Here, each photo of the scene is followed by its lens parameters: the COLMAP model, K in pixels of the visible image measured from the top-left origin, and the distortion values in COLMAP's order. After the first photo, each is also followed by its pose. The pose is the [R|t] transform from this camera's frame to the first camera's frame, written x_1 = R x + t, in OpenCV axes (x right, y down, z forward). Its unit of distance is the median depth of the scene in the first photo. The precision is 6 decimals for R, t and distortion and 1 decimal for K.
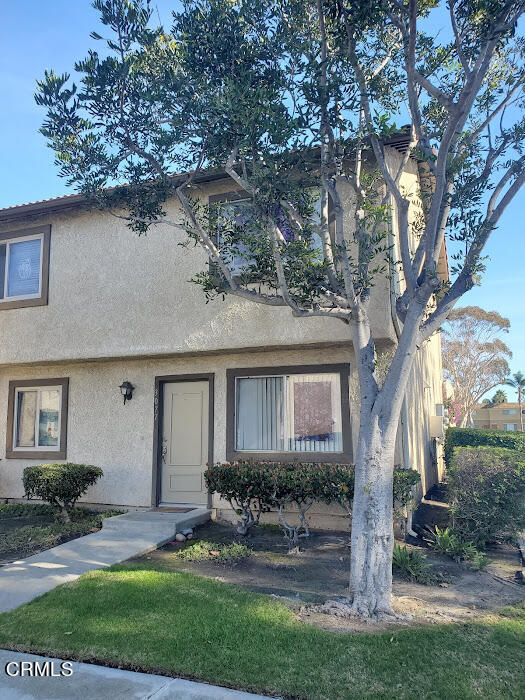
lens RADIAL K [[563.4, 0, 258.6], [0, 563.4, 351.0], [0, 0, 1]] dist [0.043477, -0.002450]
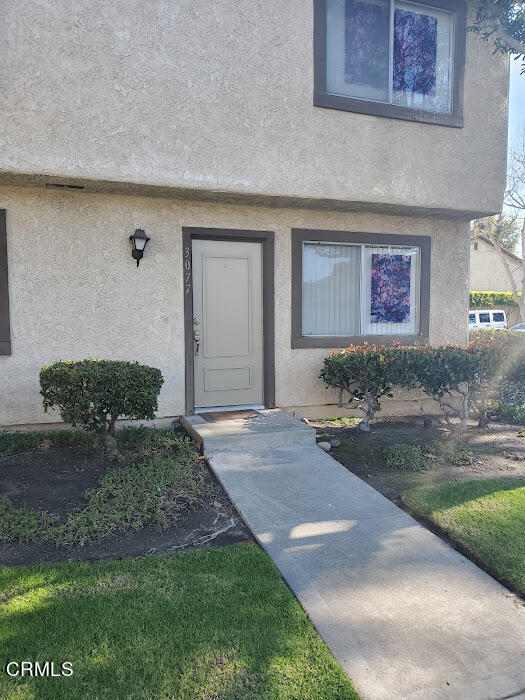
lens RADIAL K [[497.1, 0, 262.2], [0, 497.1, 346.2], [0, 0, 1]] dist [-0.012156, -0.002451]
pose [[0.769238, -0.028719, 0.638316, -0.510067], [-0.095989, 0.982458, 0.159880, 0.083767], [-0.631711, -0.184257, 0.752988, 0.496744]]
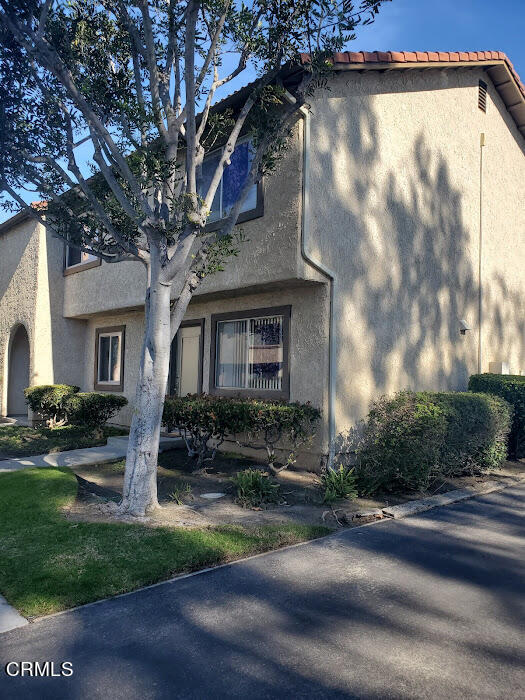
lens RADIAL K [[548.1, 0, 265.0], [0, 548.1, 351.7], [0, 0, 1]] dist [0.003905, -0.003849]
pose [[0.901906, 0.008028, -0.431858, 0.502929], [0.027259, 0.996776, 0.075457, 0.026427], [0.431071, -0.079827, 0.898780, 0.069318]]
